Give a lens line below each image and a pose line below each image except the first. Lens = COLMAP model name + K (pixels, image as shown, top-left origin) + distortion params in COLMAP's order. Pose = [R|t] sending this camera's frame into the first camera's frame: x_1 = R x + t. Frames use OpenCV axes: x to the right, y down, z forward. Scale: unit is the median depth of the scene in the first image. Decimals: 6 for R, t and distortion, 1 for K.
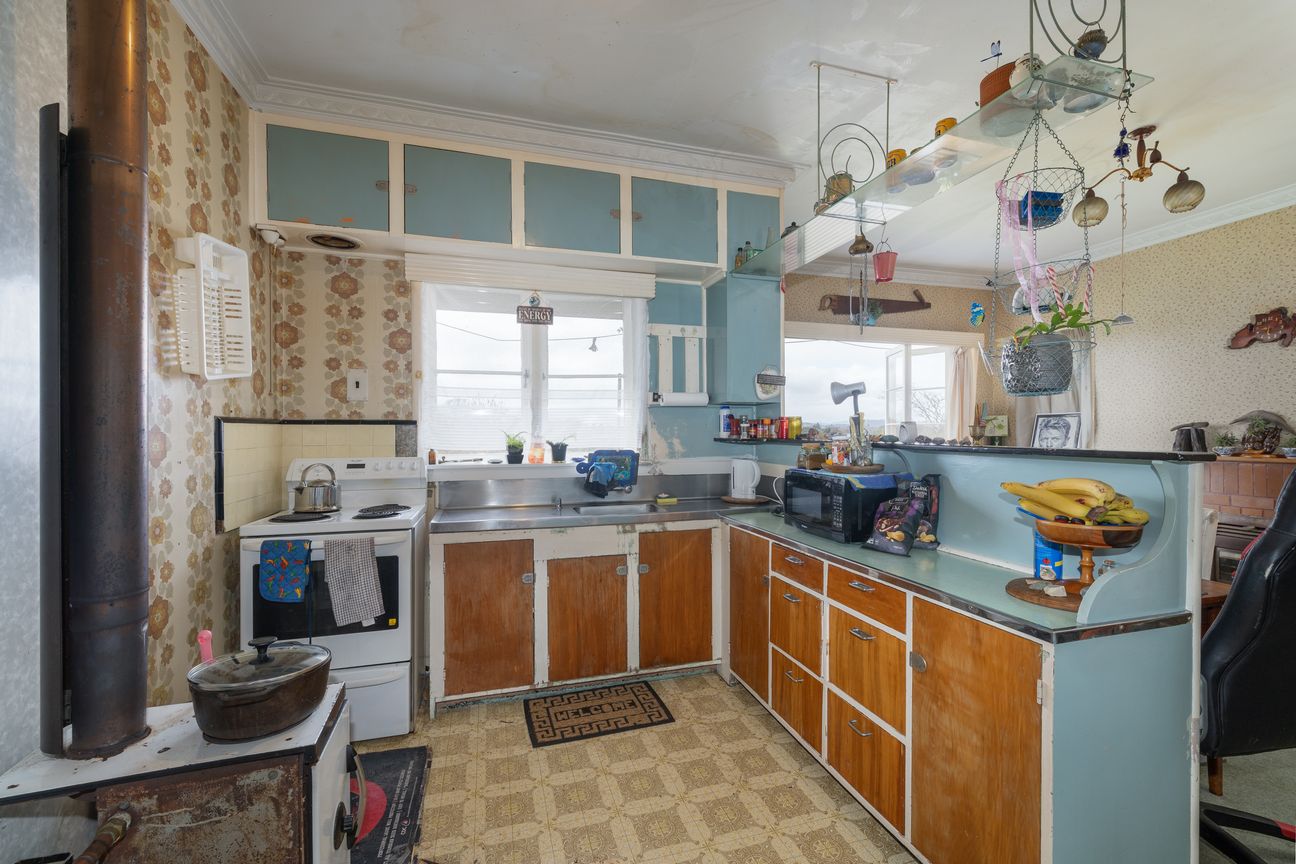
lens RADIAL K [[552.6, 0, 648.0], [0, 552.6, 432.0], [0, 0, 1]] dist [0.000876, 0.000053]
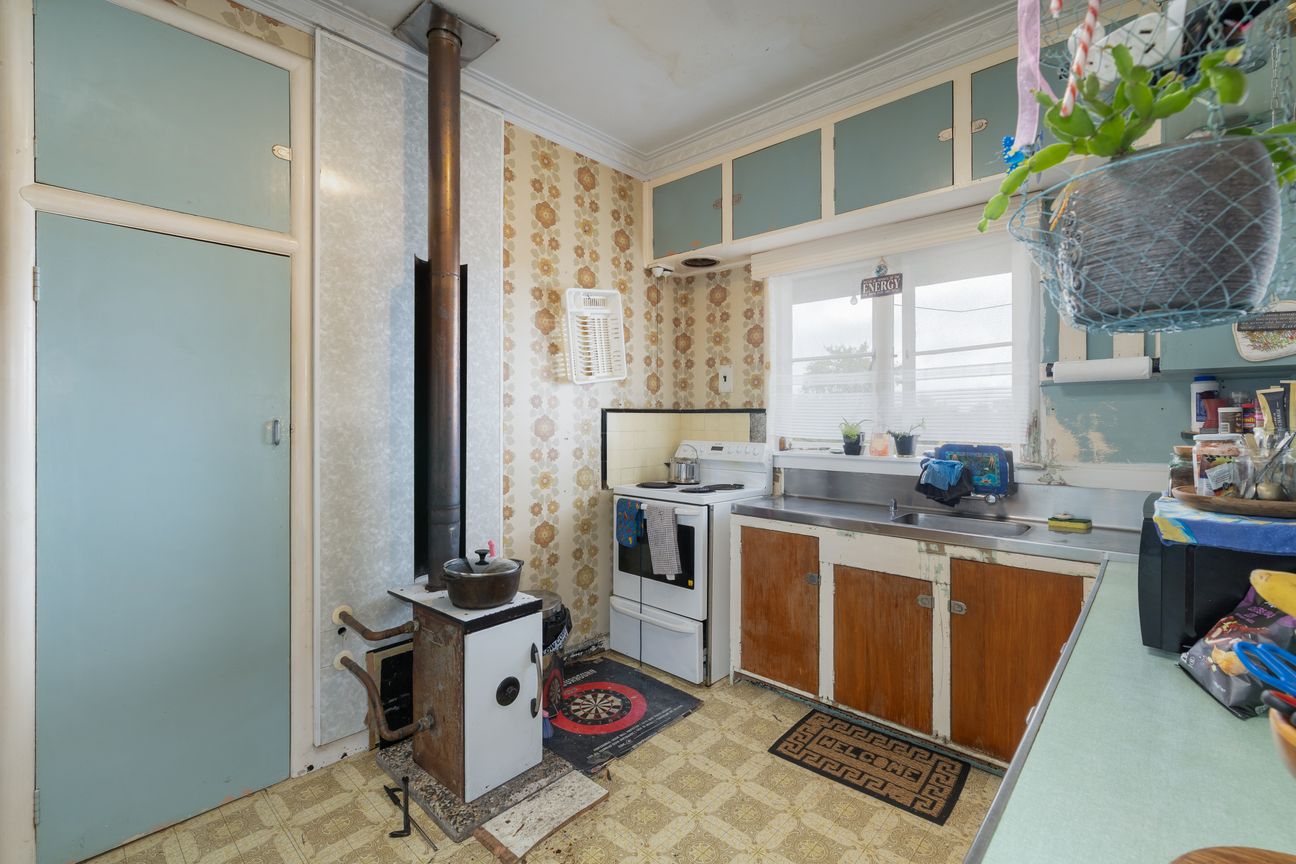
lens RADIAL K [[563.1, 0, 648.2], [0, 563.1, 418.7], [0, 0, 1]] dist [-0.001004, -0.000092]
pose [[0.511406, 0.003696, -0.859331, 0.430855], [-0.003112, 0.999992, 0.002449, -0.003887], [0.859334, 0.001422, 0.511413, 0.269006]]
